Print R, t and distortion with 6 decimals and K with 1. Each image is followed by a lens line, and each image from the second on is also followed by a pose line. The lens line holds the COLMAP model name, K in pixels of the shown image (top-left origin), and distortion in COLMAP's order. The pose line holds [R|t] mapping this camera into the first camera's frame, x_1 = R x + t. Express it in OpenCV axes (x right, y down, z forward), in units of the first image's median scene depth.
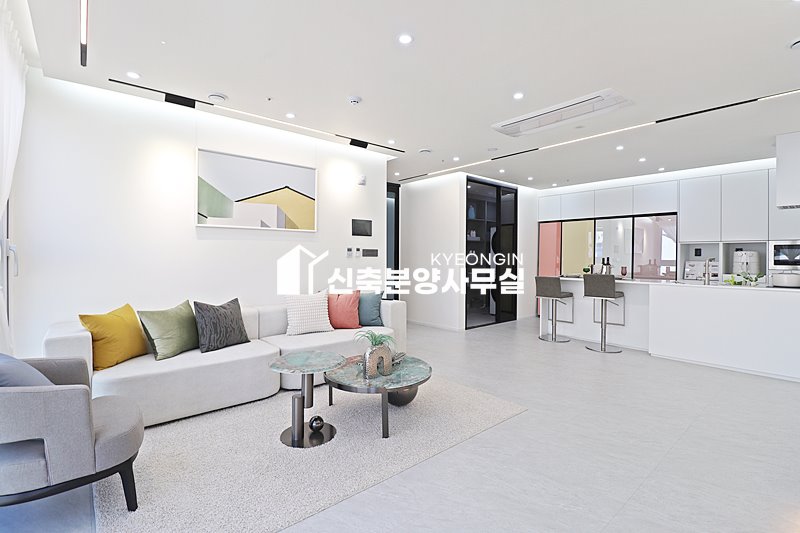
lens RADIAL K [[373.5, 0, 403.2], [0, 373.5, 257.5], [0, 0, 1]] dist [0.001762, 0.000242]
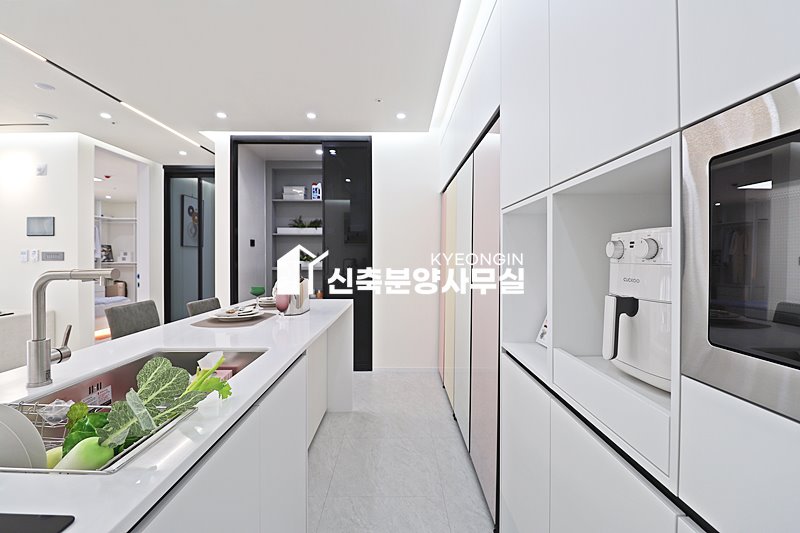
lens RADIAL K [[373.5, 0, 403.2], [0, 373.5, 257.5], [0, 0, 1]] dist [0.001762, 0.000242]
pose [[0.770018, -0.001142, -0.638021, 1.008460], [0.000160, 0.999999, -0.001597, -0.008399], [0.638022, 0.001127, 0.770017, 0.853978]]
